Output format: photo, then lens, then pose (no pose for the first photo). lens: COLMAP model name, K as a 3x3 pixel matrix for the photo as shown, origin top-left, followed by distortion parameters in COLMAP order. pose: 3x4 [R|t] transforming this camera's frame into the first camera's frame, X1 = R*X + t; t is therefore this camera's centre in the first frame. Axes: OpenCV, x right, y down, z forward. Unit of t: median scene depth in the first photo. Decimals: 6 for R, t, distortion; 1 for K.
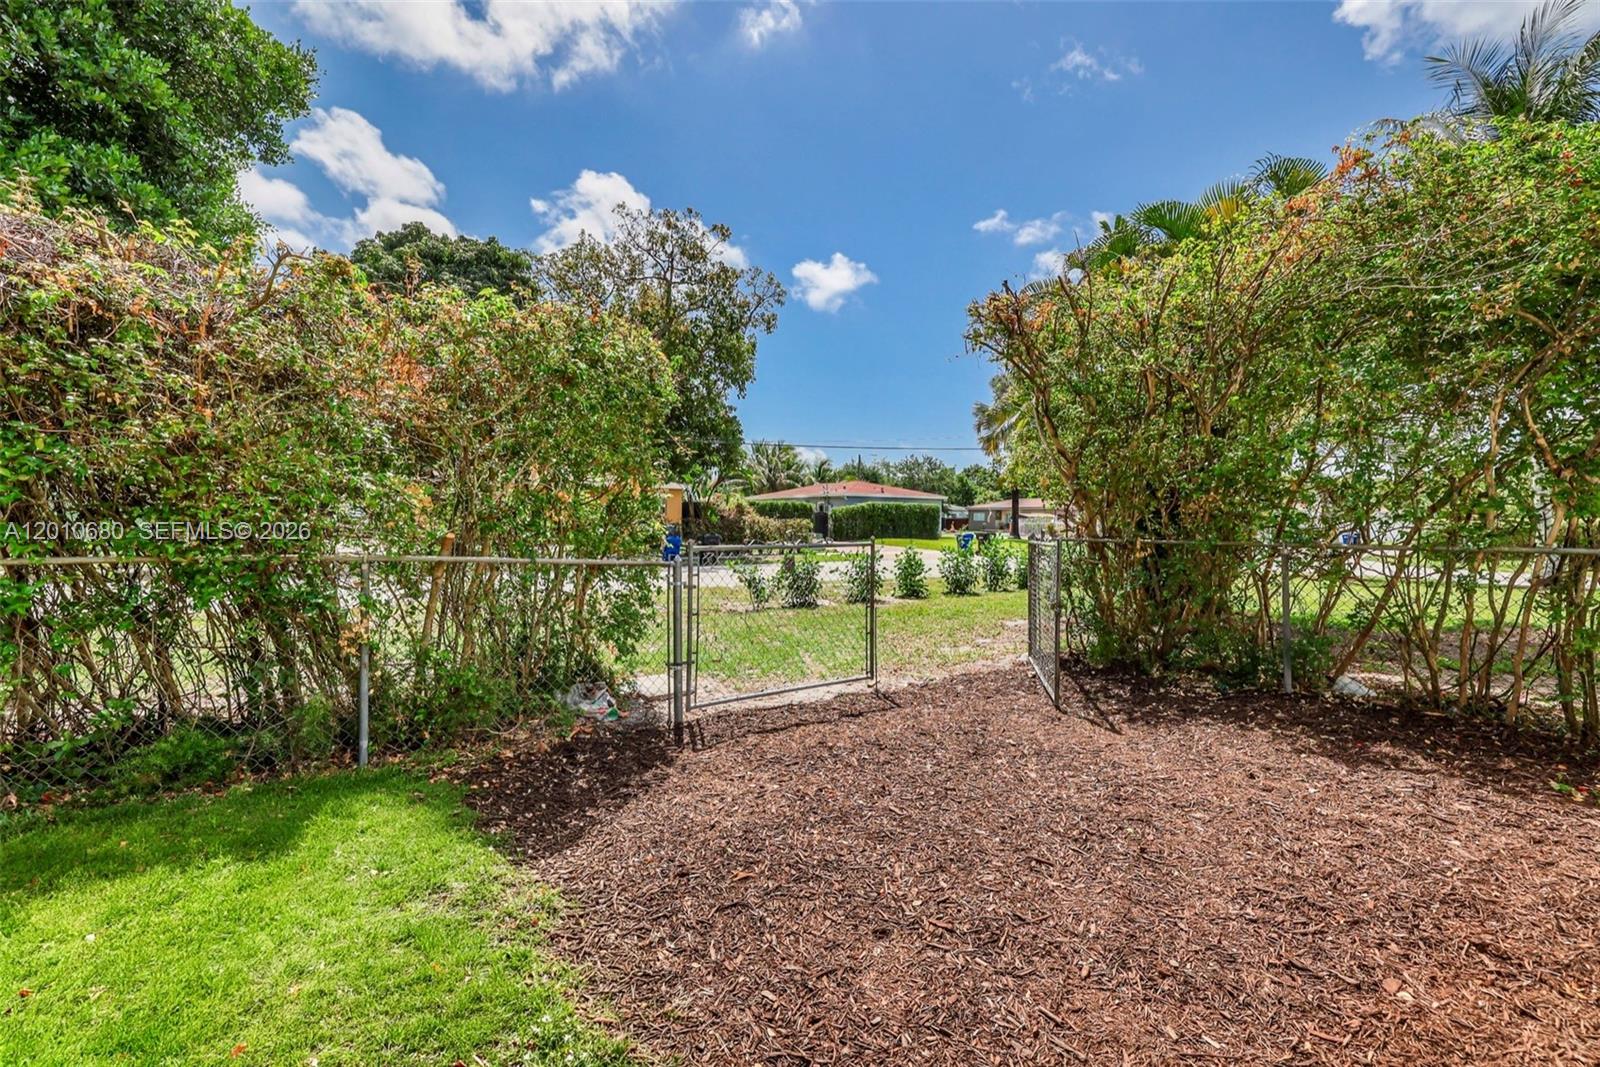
lens RADIAL K [[687.0, 0, 800.0], [0, 687.0, 527.1], [0, 0, 1]] dist [0.003343, 0.000774]
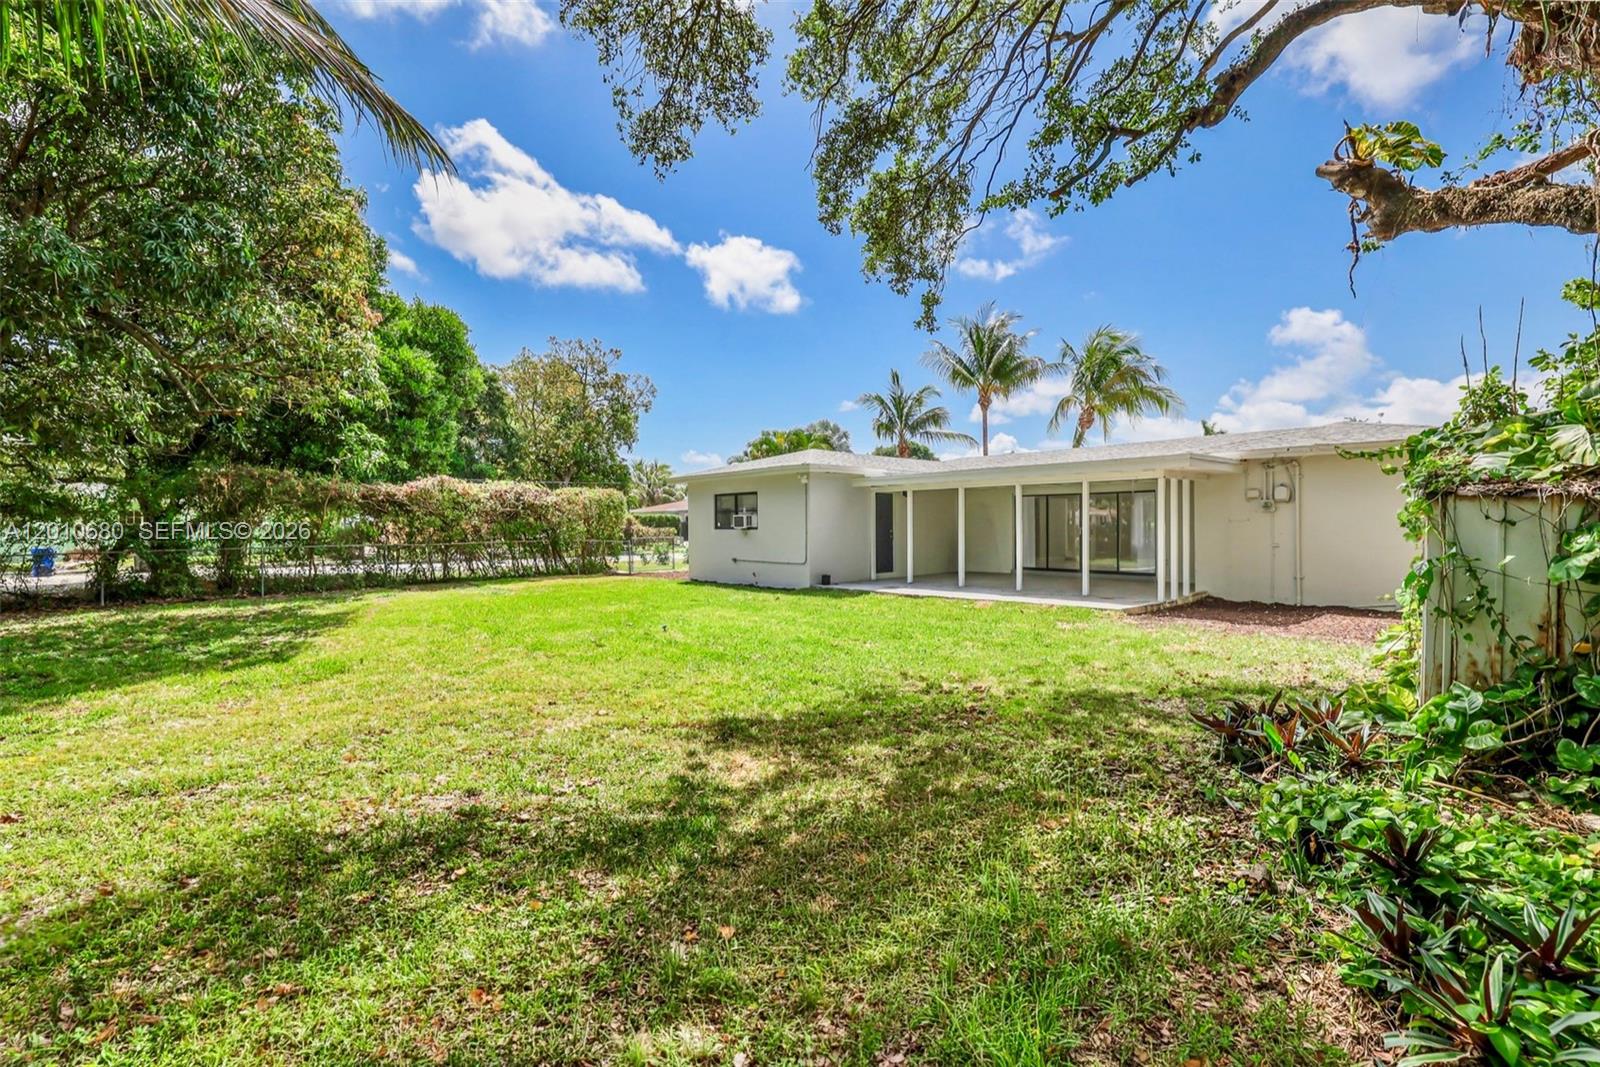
lens RADIAL K [[687.0, 0, 796.6], [0, 687.0, 530.6], [0, 0, 1]] dist [0.003343, 0.000774]
pose [[0.986118, -0.017227, 0.165153, 0.027976], [0.017606, 0.999845, -0.000832, 0.001057], [-0.165113, 0.003728, 0.986268, -0.593179]]
